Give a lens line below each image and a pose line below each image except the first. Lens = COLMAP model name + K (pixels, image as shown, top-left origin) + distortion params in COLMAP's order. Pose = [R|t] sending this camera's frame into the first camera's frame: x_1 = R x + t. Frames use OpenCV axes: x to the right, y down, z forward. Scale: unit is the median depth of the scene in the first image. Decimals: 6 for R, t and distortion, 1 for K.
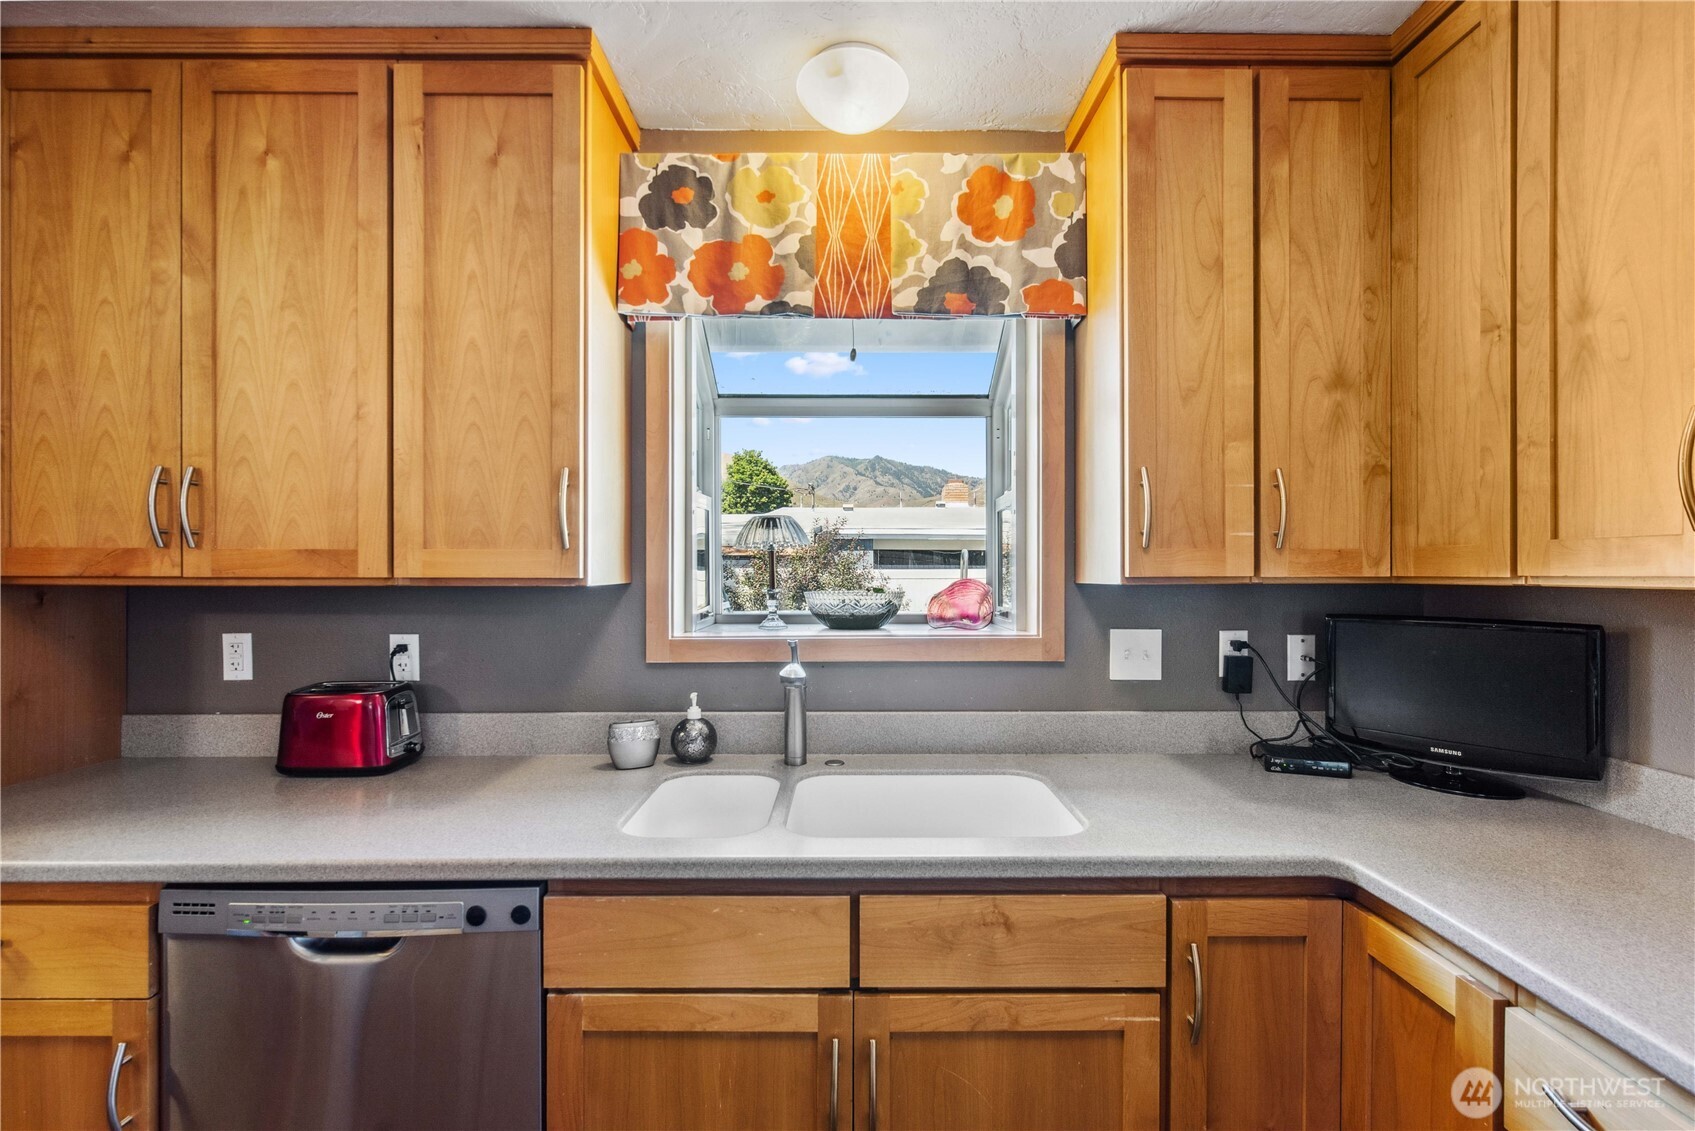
lens RADIAL K [[743.9, 0, 848.5], [0, 743.9, 573.5], [0, 0, 1]] dist [-0.000116, 0.000135]
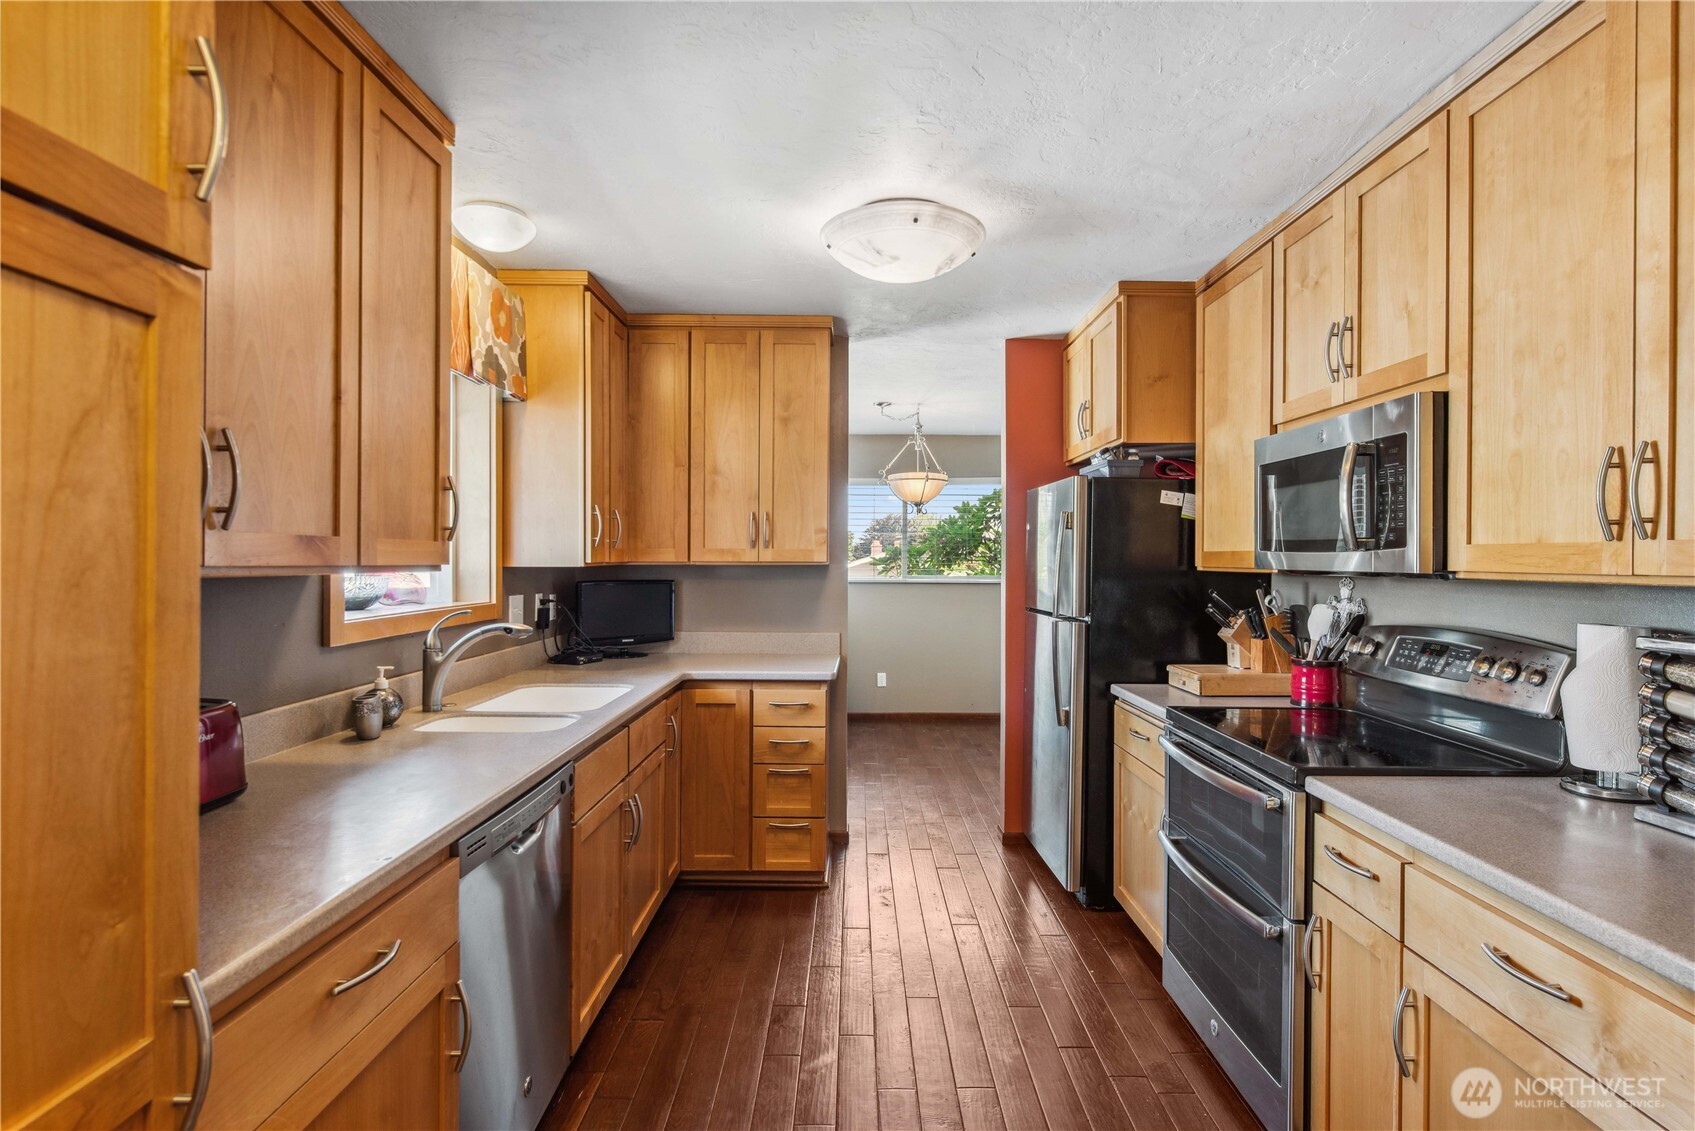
lens RADIAL K [[873.2, 0, 847.2], [0, 873.2, 562.7], [0, 0, 1]] dist [0.002689, 0.000941]
pose [[0.013740, -0.003273, 0.999900, -1.801660], [-0.000054, 0.999995, 0.003274, -0.002095], [-0.999906, -0.000099, 0.013740, 0.312374]]
